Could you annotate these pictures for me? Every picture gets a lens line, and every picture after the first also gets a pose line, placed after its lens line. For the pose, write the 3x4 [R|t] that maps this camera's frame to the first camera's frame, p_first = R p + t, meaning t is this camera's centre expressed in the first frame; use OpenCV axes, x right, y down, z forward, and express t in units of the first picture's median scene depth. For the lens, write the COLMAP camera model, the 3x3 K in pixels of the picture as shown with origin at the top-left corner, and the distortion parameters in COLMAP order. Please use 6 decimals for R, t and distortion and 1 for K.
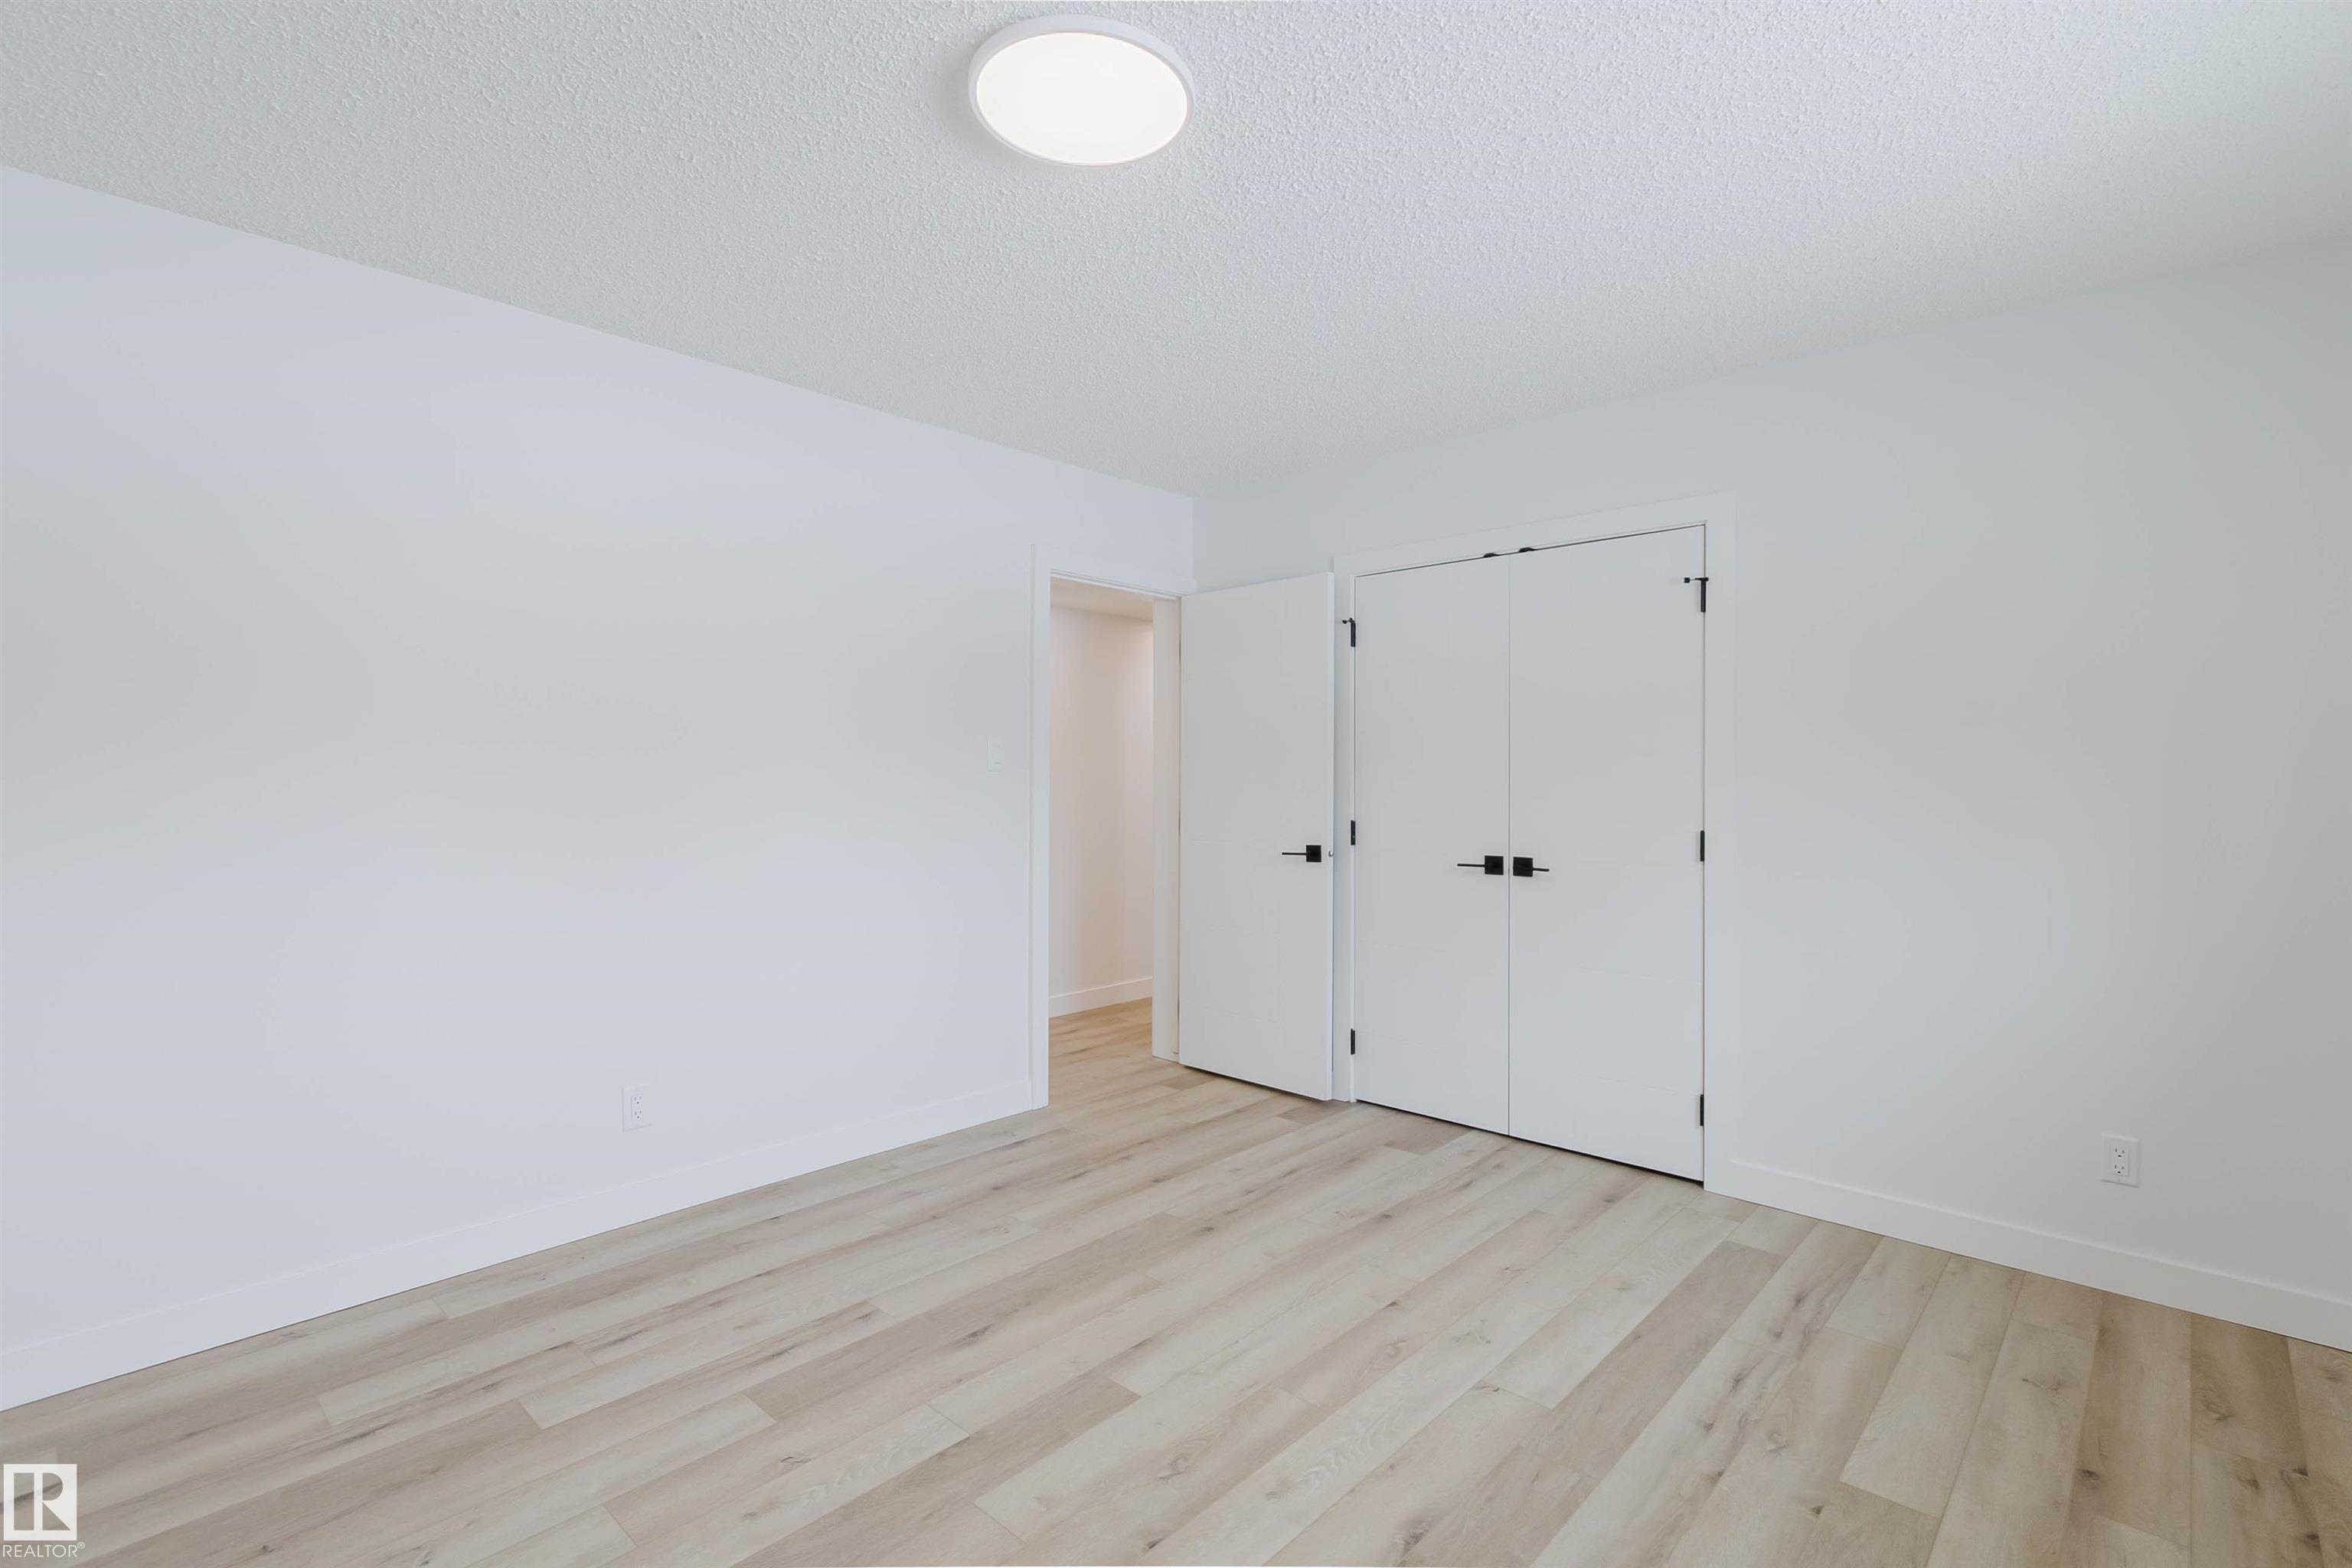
lens RADIAL K [[1109.0, 0, 1167.9], [0, 1109.0, 784.1], [0, 0, 1]] dist [0.004882, -0.000402]
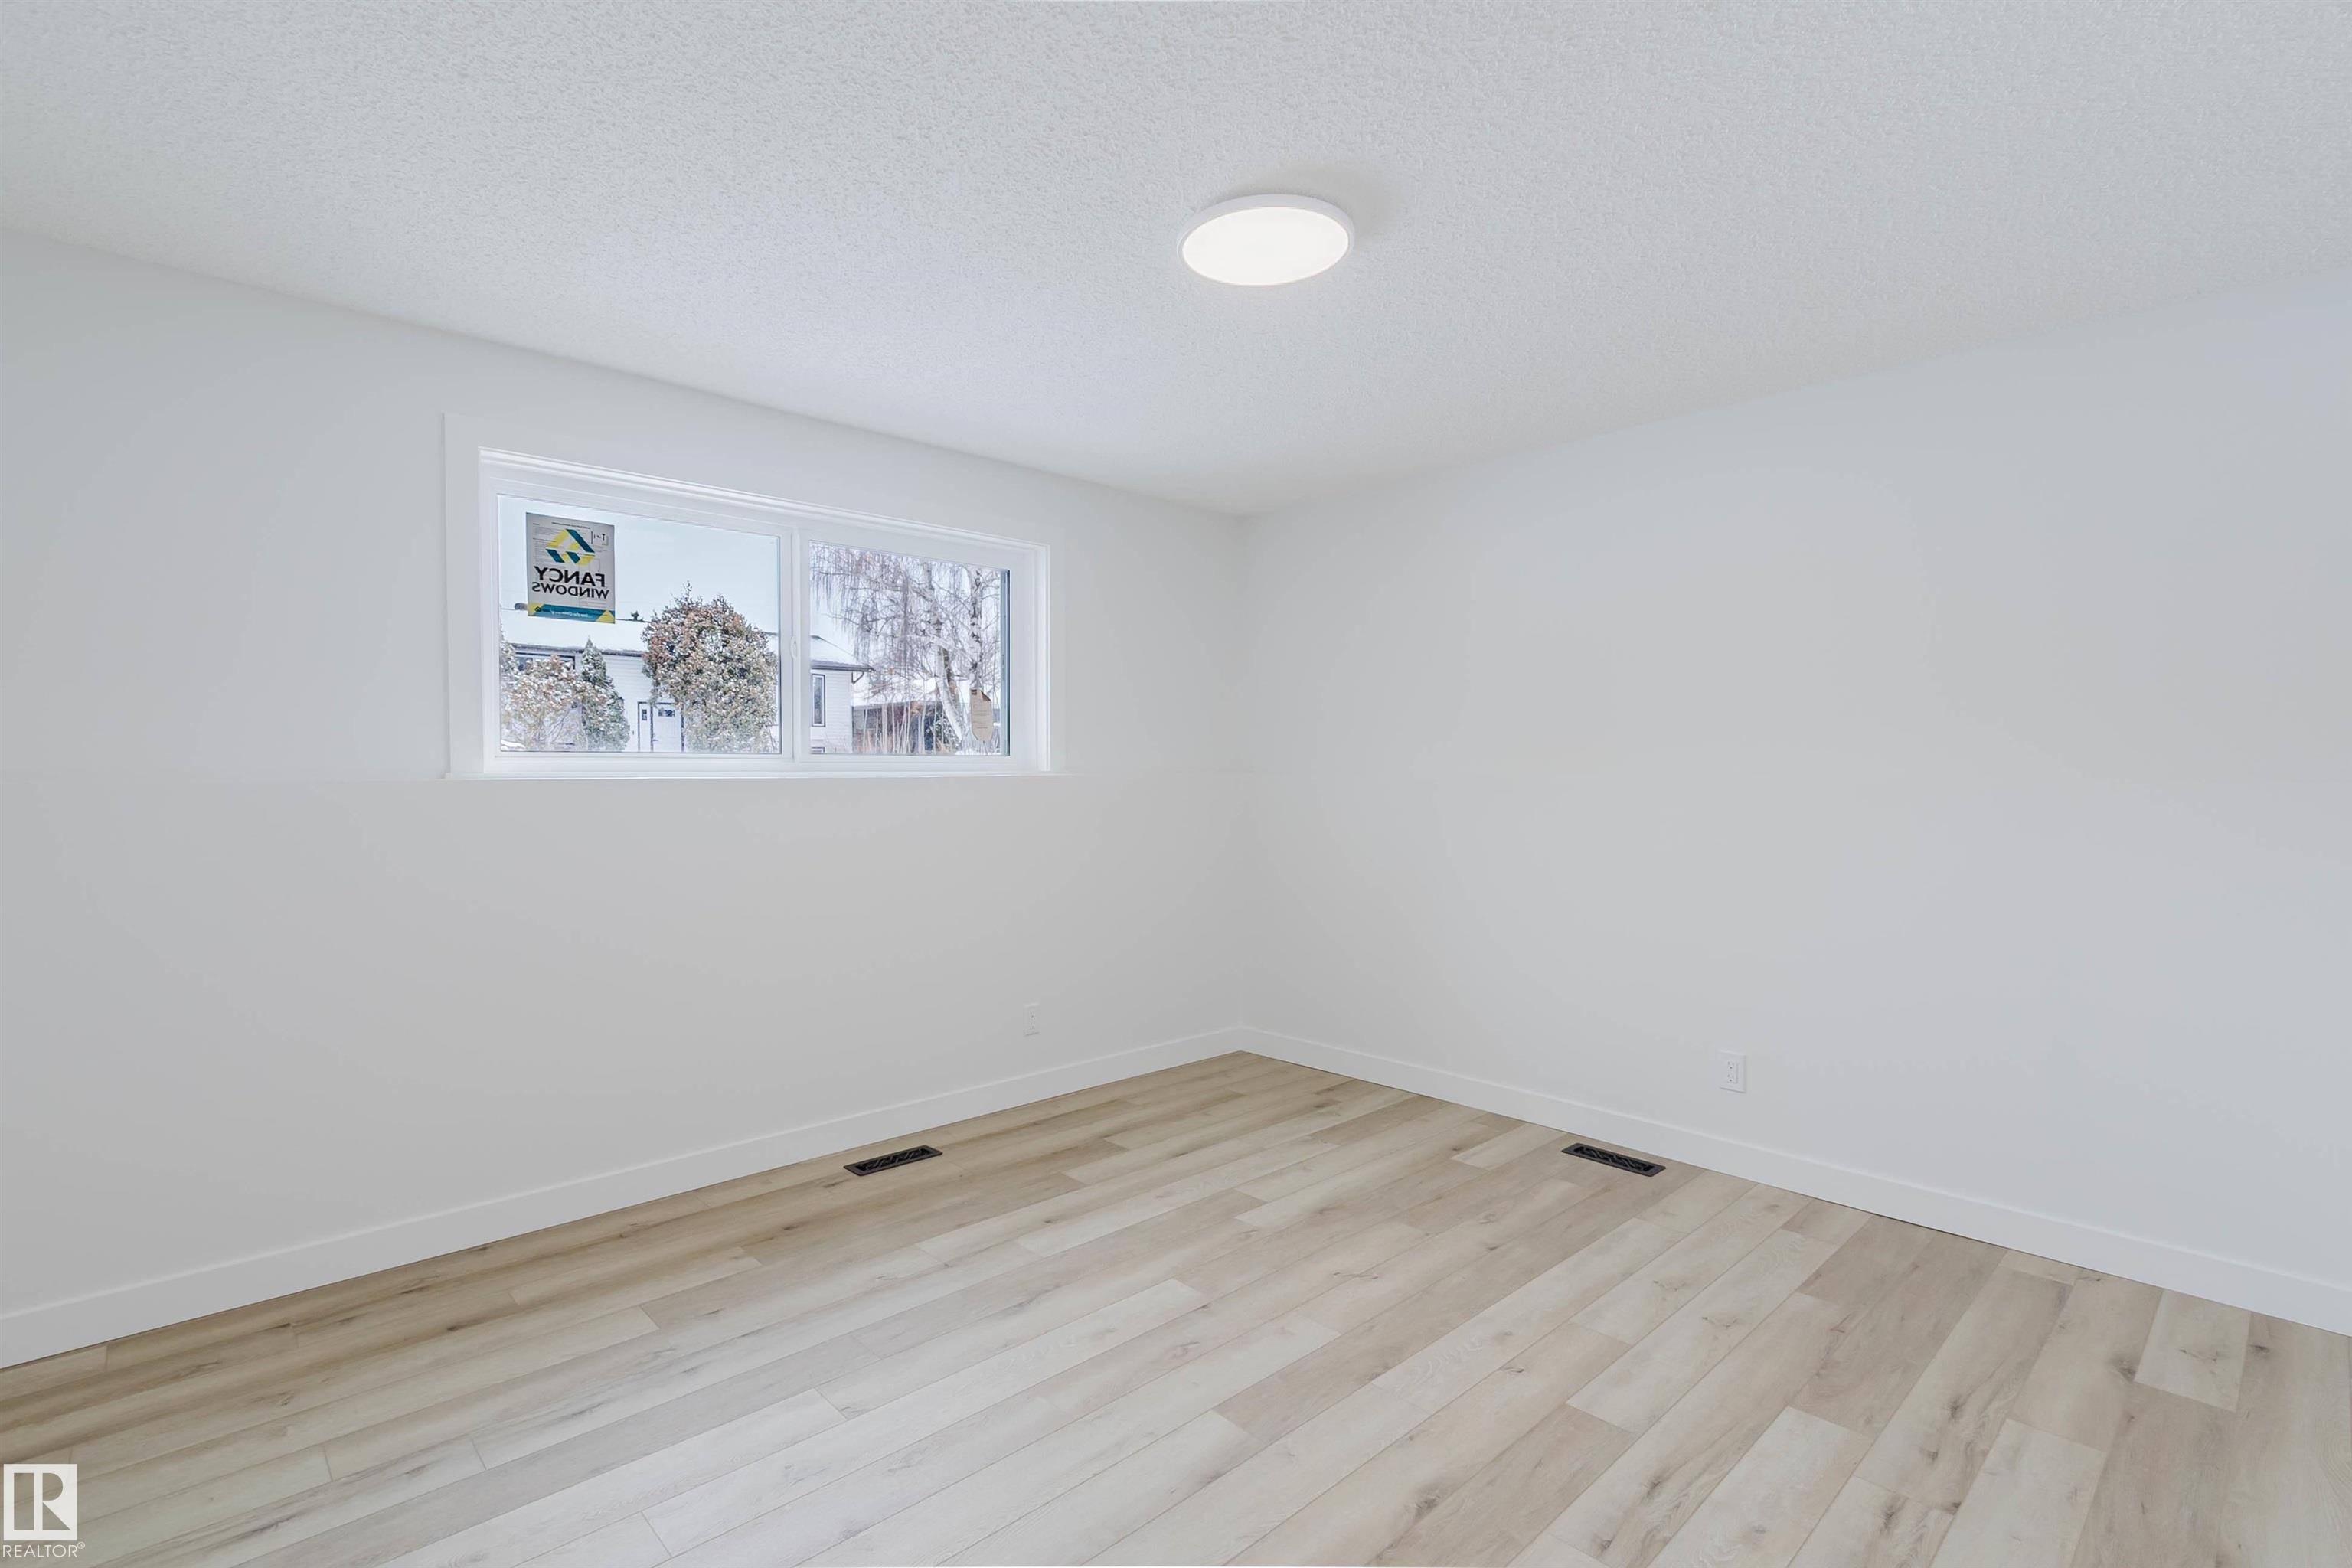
lens RADIAL K [[1109.0, 0, 1167.9], [0, 1109.0, 784.1], [0, 0, 1]] dist [0.004882, -0.000402]
pose [[-0.997879, -0.006629, 0.064762, -0.045202], [-0.005101, 0.999705, 0.023735, -0.023695], [-0.064901, 0.023355, -0.997618, 2.010484]]
